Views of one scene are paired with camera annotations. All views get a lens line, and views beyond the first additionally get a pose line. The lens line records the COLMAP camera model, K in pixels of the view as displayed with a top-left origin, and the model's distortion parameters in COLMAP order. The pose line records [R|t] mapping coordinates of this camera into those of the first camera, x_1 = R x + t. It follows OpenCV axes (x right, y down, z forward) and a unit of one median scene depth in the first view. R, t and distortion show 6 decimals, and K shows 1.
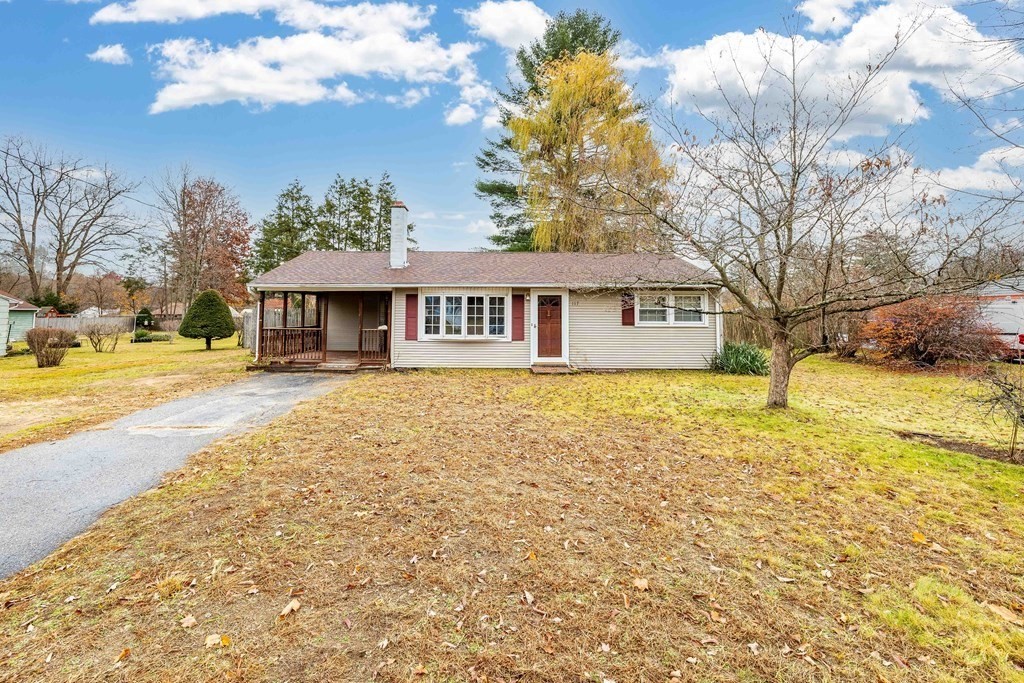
lens RADIAL K [[437.7, 0, 484.8], [0, 437.7, 294.3], [0, 0, 1]] dist [-0.000299, -0.000107]
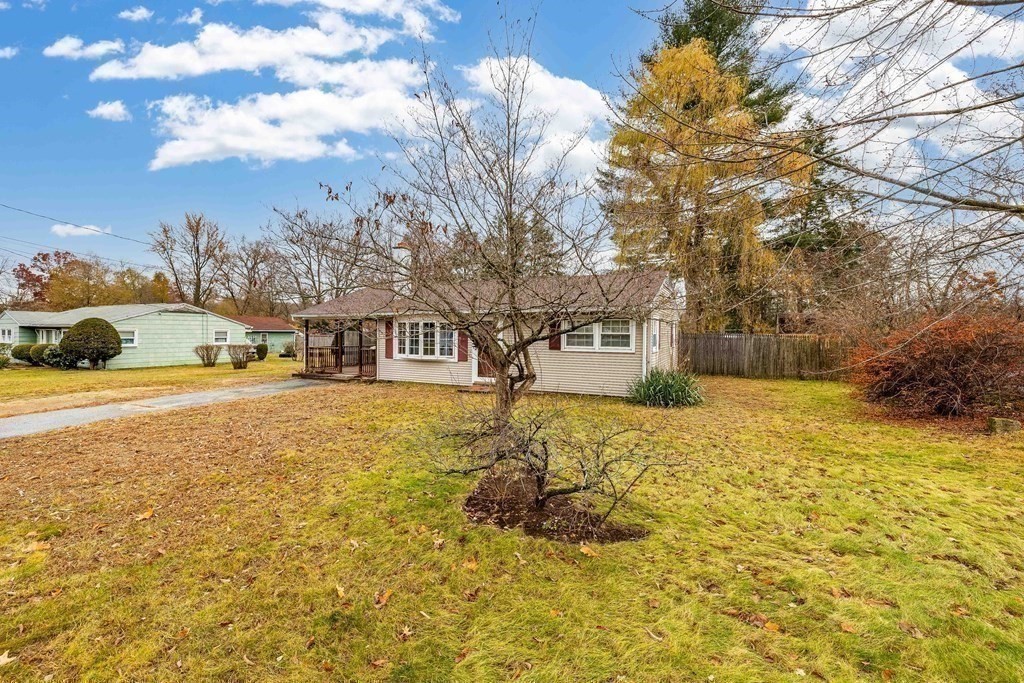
lens RADIAL K [[437.7, 0, 513.4], [0, 437.7, 337.1], [0, 0, 1]] dist [-0.000299, -0.000107]
pose [[0.900255, 0.006292, -0.435317, 0.682701], [0.010260, 0.999311, 0.035660, 0.004976], [0.435242, -0.036570, 0.899571, 0.047753]]
